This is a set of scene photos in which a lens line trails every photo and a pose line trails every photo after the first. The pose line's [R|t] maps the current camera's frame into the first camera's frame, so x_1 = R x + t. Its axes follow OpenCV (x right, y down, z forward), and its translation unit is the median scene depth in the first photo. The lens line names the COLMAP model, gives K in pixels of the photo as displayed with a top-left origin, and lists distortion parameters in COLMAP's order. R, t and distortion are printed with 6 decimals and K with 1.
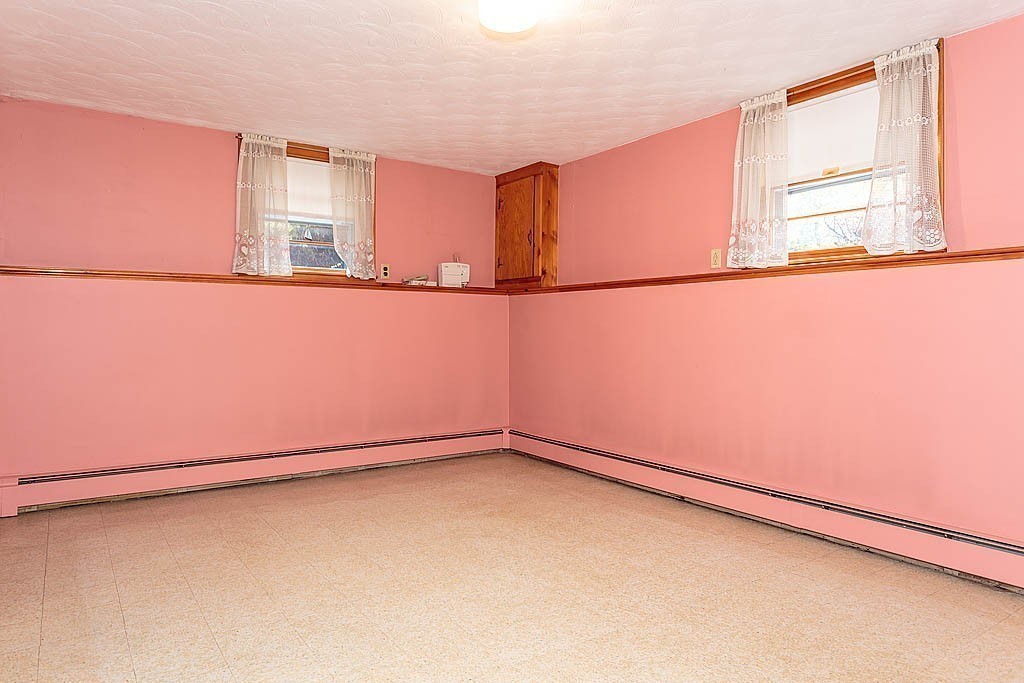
lens RADIAL K [[636.7, 0, 496.1], [0, 636.7, 332.6], [0, 0, 1]] dist [-0.002482, 0.000633]
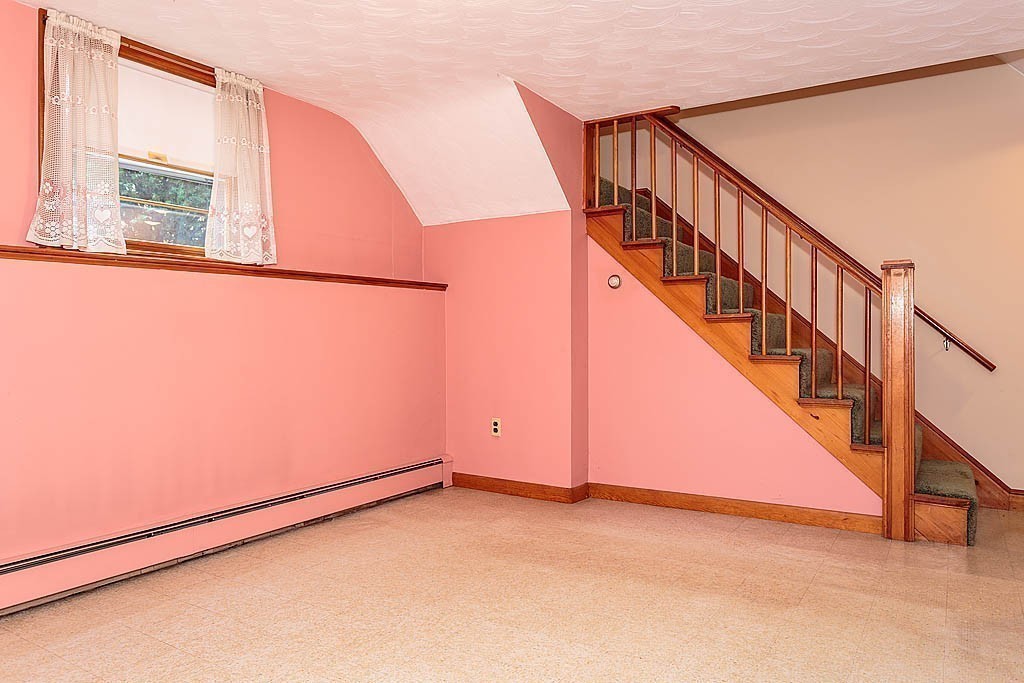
lens RADIAL K [[710.2, 0, 512.0], [0, 710.2, 341.5], [0, 0, 1]] dist [0.000294, -0.000184]
pose [[-0.400896, -0.015325, 0.915995, -0.662103], [0.002985, 0.999833, 0.018034, -0.011003], [-0.916119, 0.009964, -0.400783, 1.053988]]
